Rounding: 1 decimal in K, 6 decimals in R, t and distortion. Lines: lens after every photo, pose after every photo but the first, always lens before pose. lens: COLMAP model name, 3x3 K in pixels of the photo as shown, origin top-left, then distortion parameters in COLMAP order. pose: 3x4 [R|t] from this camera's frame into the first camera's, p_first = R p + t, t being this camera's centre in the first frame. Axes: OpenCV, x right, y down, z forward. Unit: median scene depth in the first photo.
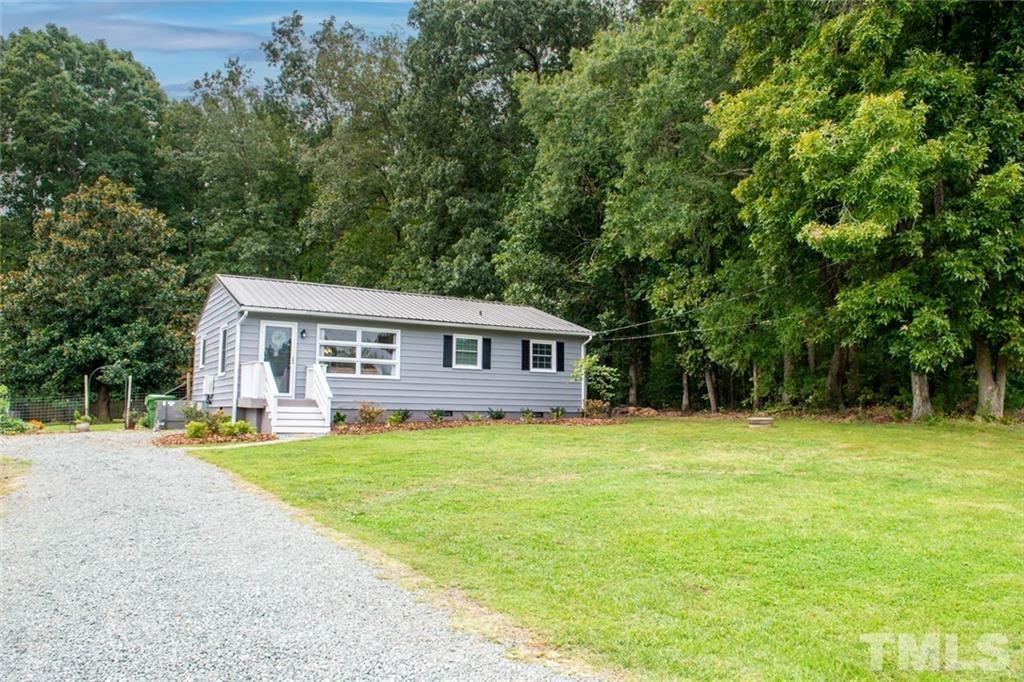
lens RADIAL K [[760.2, 0, 513.3], [0, 760.2, 338.8], [0, 0, 1]] dist [-0.051077, -0.000116]
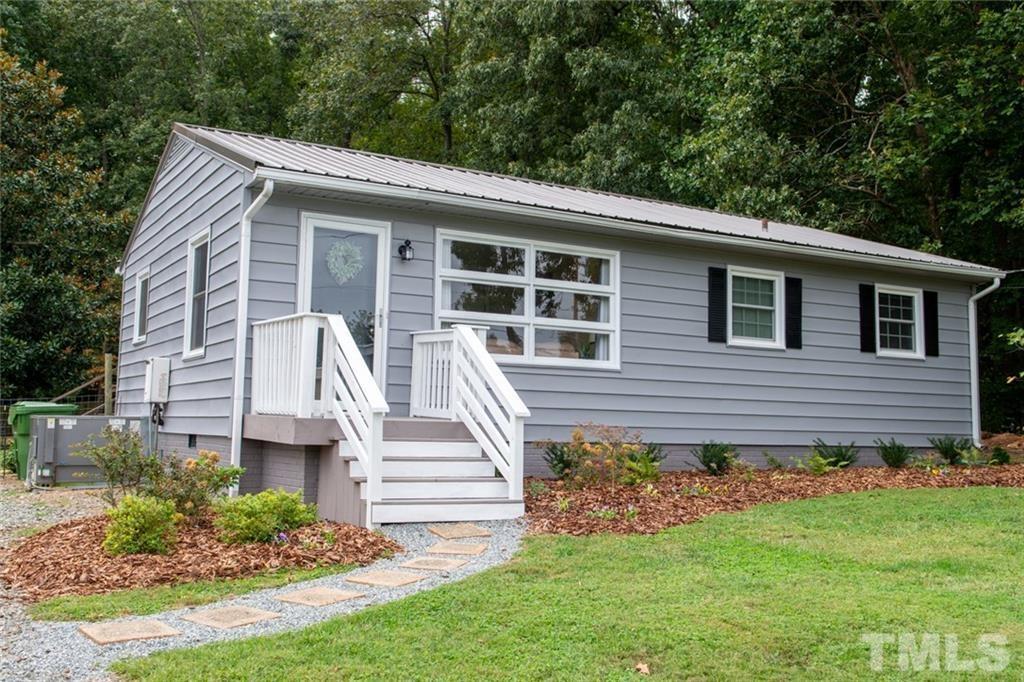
lens RADIAL K [[1021.2, 0, 511.0], [0, 1021.2, 340.4], [0, 0, 1]] dist [0.007820, 0.000000]
pose [[0.999645, 0.007428, -0.025601, -0.180880], [-0.007022, 0.999849, 0.015912, 0.026858], [0.025715, -0.015727, 0.999546, 0.408147]]
